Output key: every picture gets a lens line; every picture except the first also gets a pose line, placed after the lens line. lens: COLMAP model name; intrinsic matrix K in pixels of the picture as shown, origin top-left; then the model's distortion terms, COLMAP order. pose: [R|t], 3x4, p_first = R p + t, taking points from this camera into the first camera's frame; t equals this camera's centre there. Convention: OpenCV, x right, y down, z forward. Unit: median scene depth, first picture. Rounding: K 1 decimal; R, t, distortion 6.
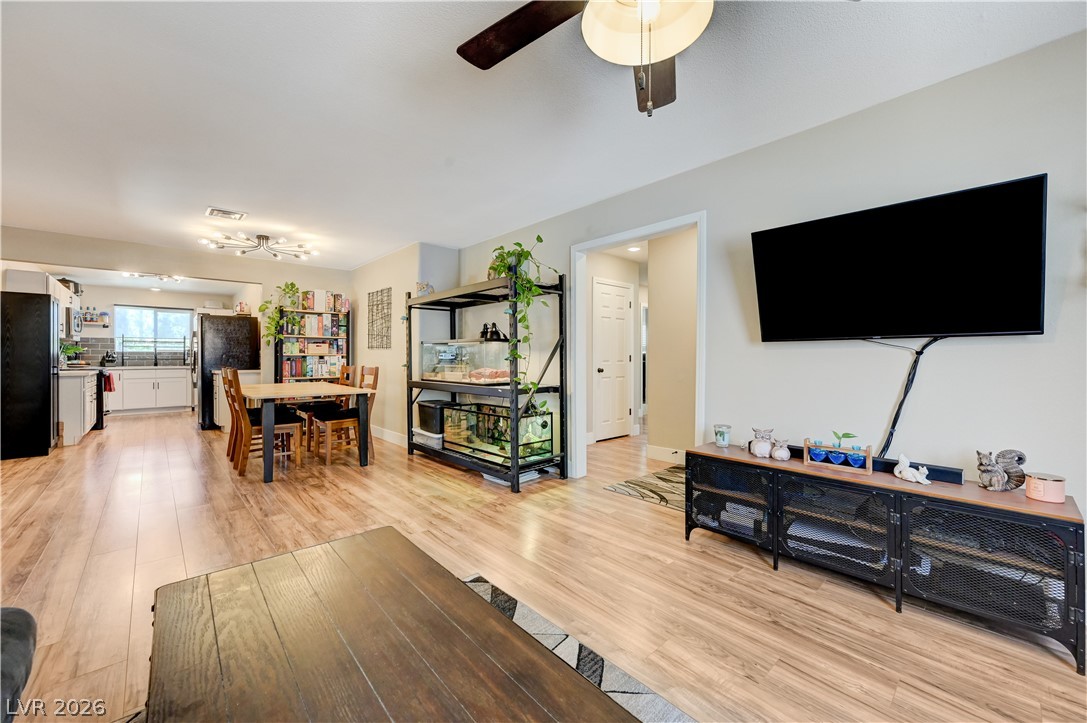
lens RADIAL K [[428.8, 0, 552.4], [0, 428.8, 357.0], [0, 0, 1]] dist [-0.000270, 0.000681]
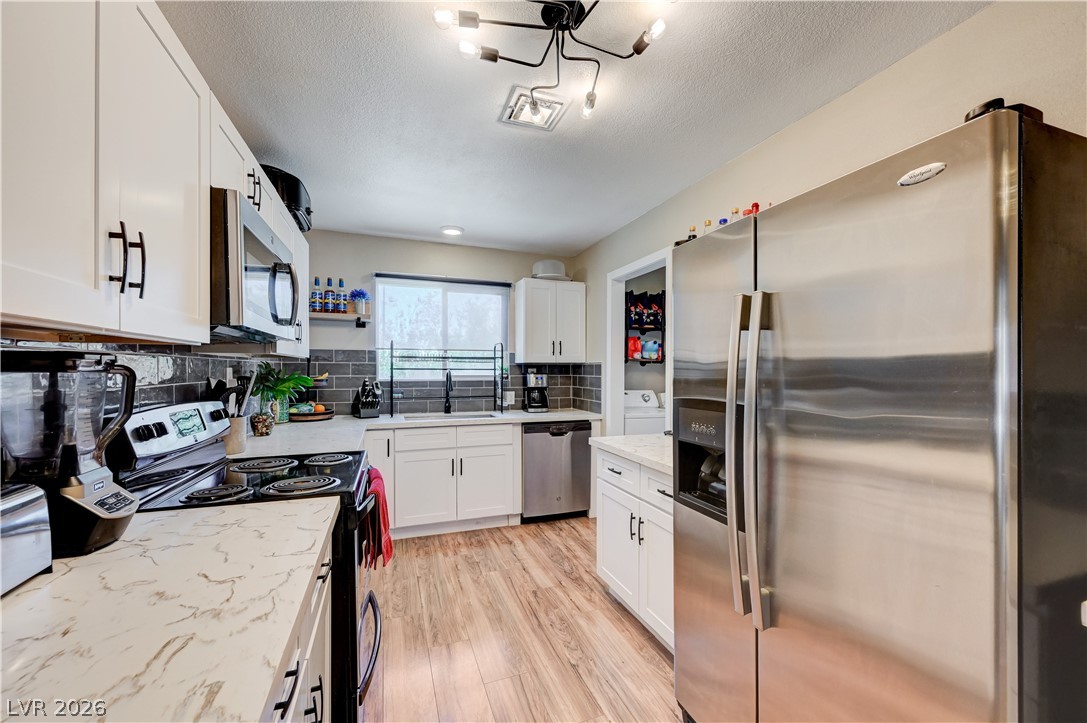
lens RADIAL K [[428.8, 0, 551.5], [0, 428.8, 373.2], [0, 0, 1]] dist [-0.000270, 0.000681]
pose [[0.928446, 0.000419, -0.371468, -0.959170], [0.001963, 0.999980, 0.006033, -0.032009], [0.371463, -0.006330, 0.928426, 0.914879]]
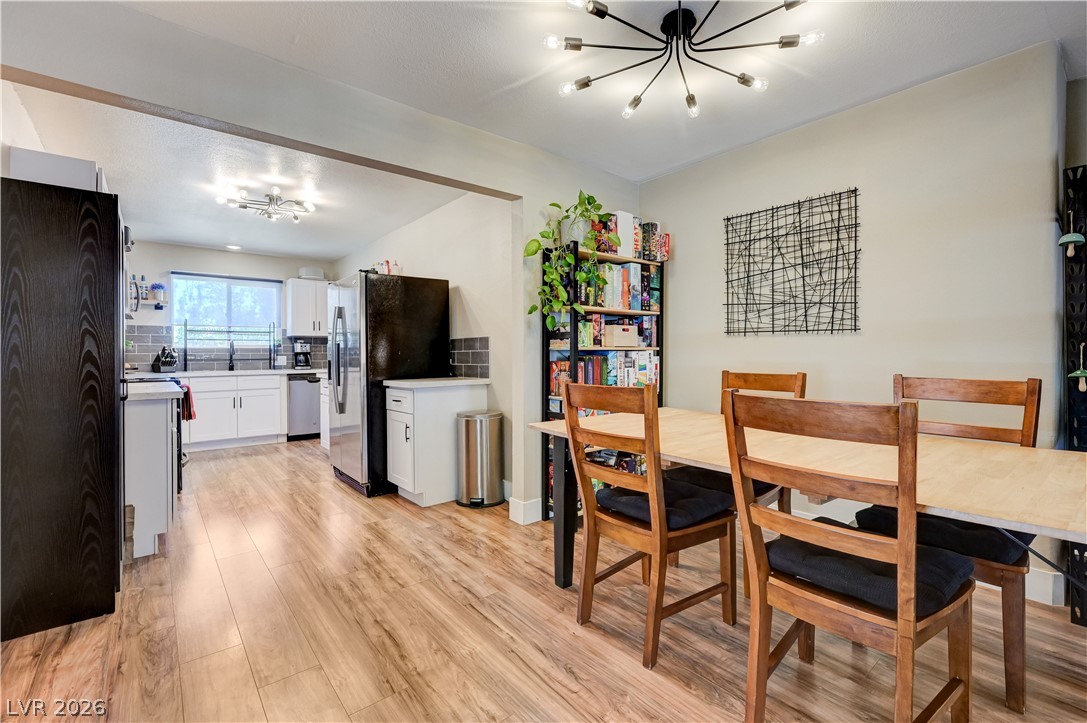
lens RADIAL K [[464.4, 0, 541.0], [0, 464.4, 355.4], [0, 0, 1]] dist [-0.001103, -0.000947]
pose [[0.998811, -0.008487, -0.048002, -0.632752], [0.008779, 0.999944, 0.005862, -0.001172], [0.047950, -0.006276, 0.998830, 0.492867]]
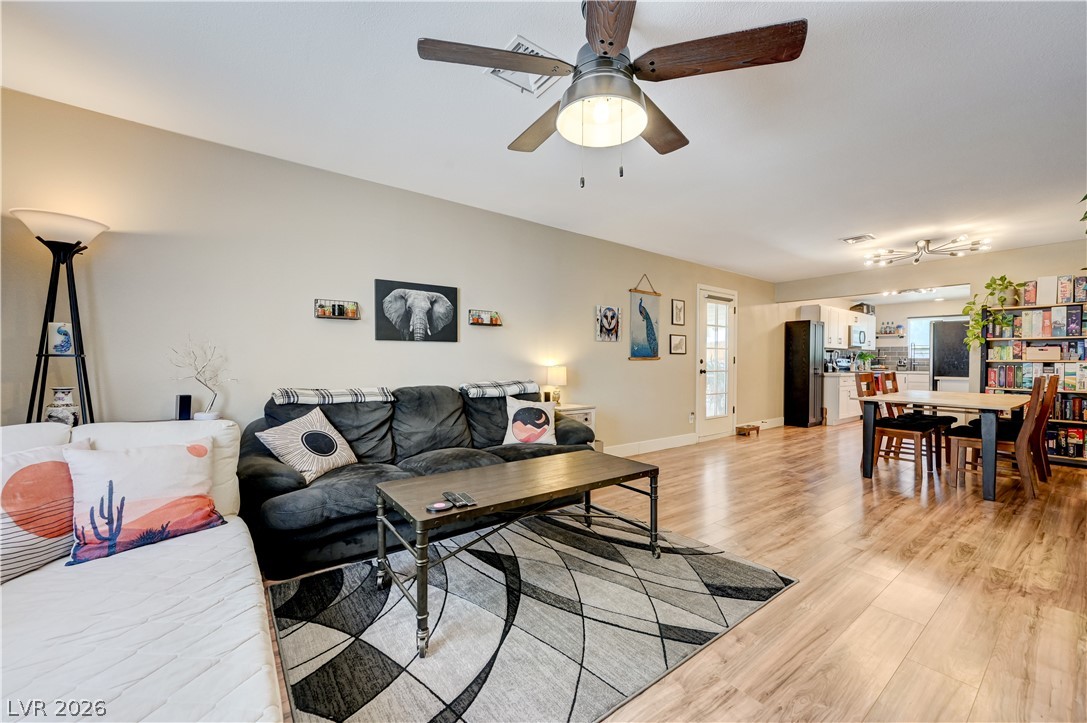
lens RADIAL K [[428.8, 0, 548.1], [0, 428.8, 363.7], [0, 0, 1]] dist [-0.000270, 0.000681]
pose [[-0.091414, 0.007847, -0.995782, 0.319380], [-0.006316, 0.999944, 0.008459, -0.001218], [0.995793, 0.007062, -0.091359, 0.186177]]
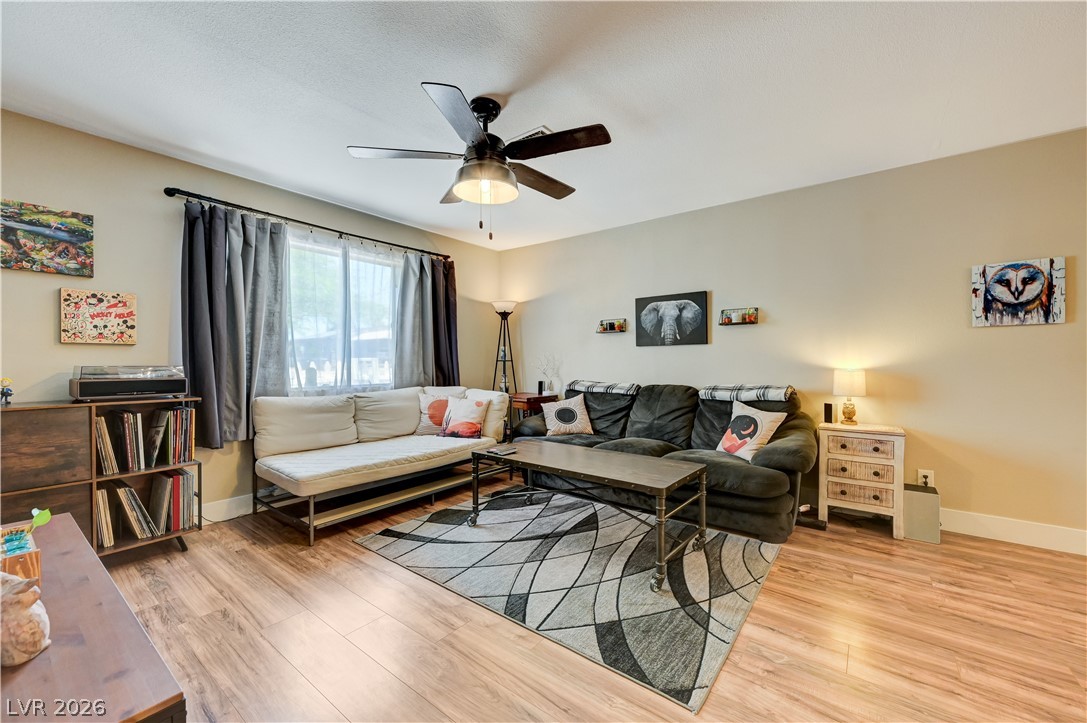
lens RADIAL K [[428.8, 0, 550.0], [0, 428.8, 364.9], [0, 0, 1]] dist [-0.000270, 0.000681]
pose [[-0.985315, 0.005023, -0.170670, 0.051545], [0.003255, 0.999938, 0.010639, -0.003116], [0.170713, 0.009927, -0.985271, 0.580141]]
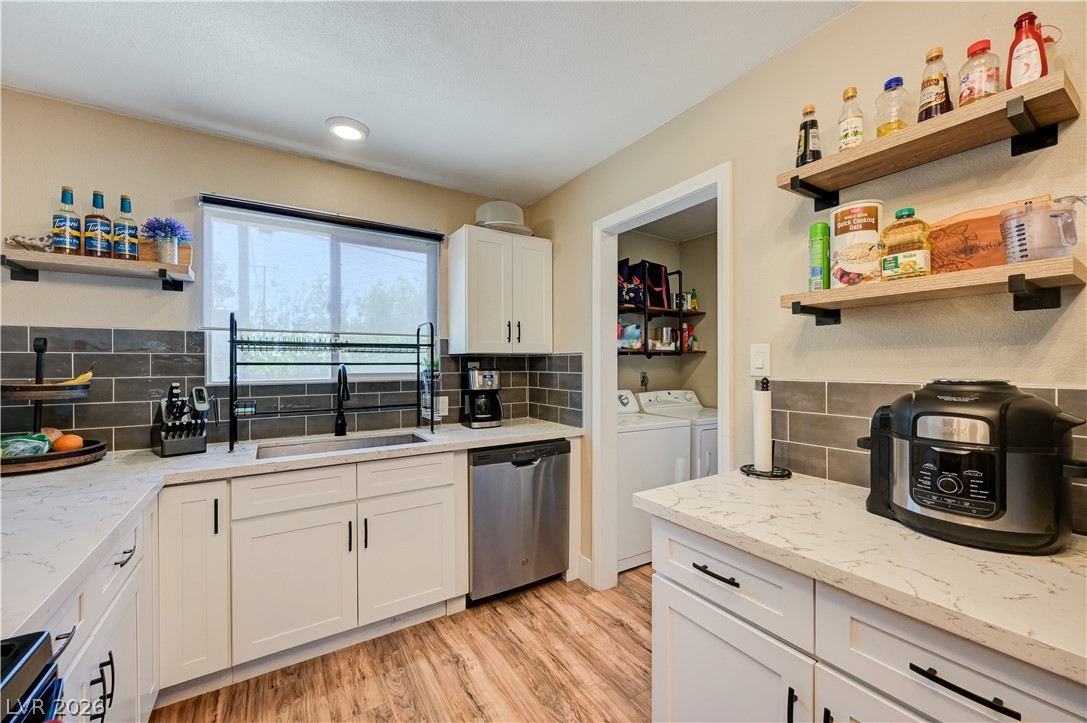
lens RADIAL K [[428.8, 0, 549.7], [0, 428.8, 361.8], [0, 0, 1]] dist [-0.000270, 0.000681]
pose [[0.985863, -0.009096, -0.167307, -1.084887], [0.008184, 0.999948, -0.006141, -0.032222], [0.167354, 0.004685, 0.985886, 1.094648]]
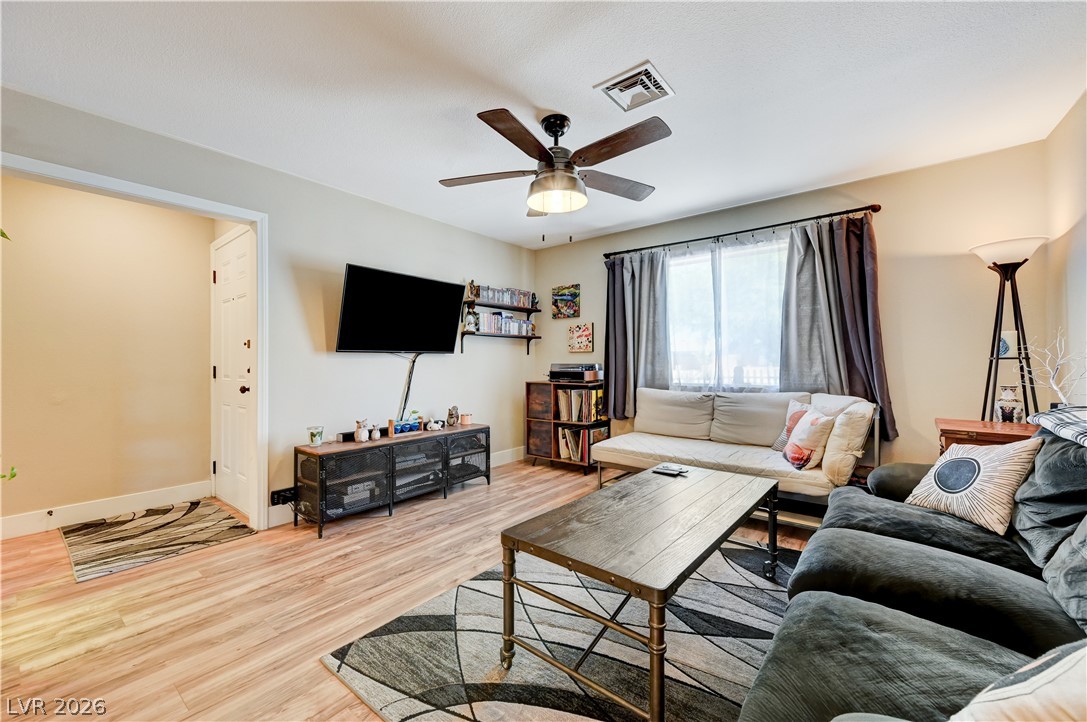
lens RADIAL K [[428.8, 0, 544.9], [0, 428.8, 362.3], [0, 0, 1]] dist [-0.000270, 0.000681]
pose [[-0.153452, 0.002264, 0.988153, -0.355141], [0.005406, 0.999984, -0.001451, -0.000524], [-0.988141, 0.005119, -0.153462, 0.268703]]
